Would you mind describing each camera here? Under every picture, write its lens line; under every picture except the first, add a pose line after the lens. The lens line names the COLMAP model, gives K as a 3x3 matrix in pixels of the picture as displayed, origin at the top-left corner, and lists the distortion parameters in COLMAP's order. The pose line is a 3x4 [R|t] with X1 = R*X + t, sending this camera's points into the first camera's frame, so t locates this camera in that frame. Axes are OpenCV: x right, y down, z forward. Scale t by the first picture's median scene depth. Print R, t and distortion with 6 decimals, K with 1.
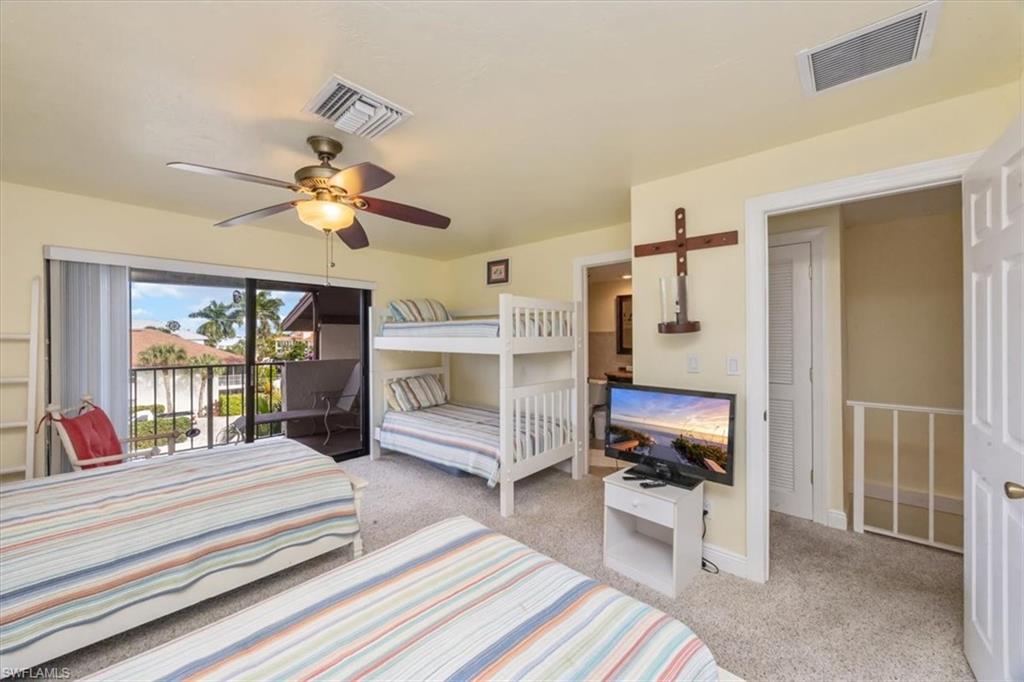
lens RADIAL K [[385.2, 0, 507.1], [0, 385.2, 336.6], [0, 0, 1]] dist [-0.008562, 0.000760]
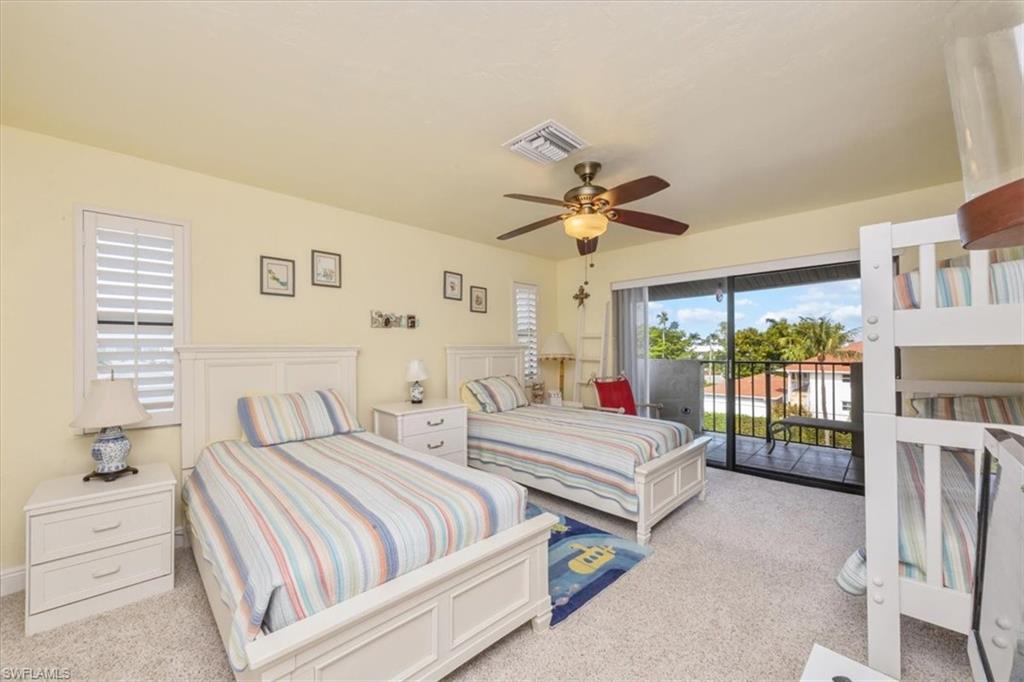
lens RADIAL K [[385.2, 0, 512.0], [0, 385.2, 340.8], [0, 0, 1]] dist [-0.008562, 0.000760]
pose [[-0.011655, -0.007115, -0.999907, 0.666070], [0.007027, 0.999949, -0.007197, 0.044951], [0.999907, -0.007110, -0.011604, 0.684231]]
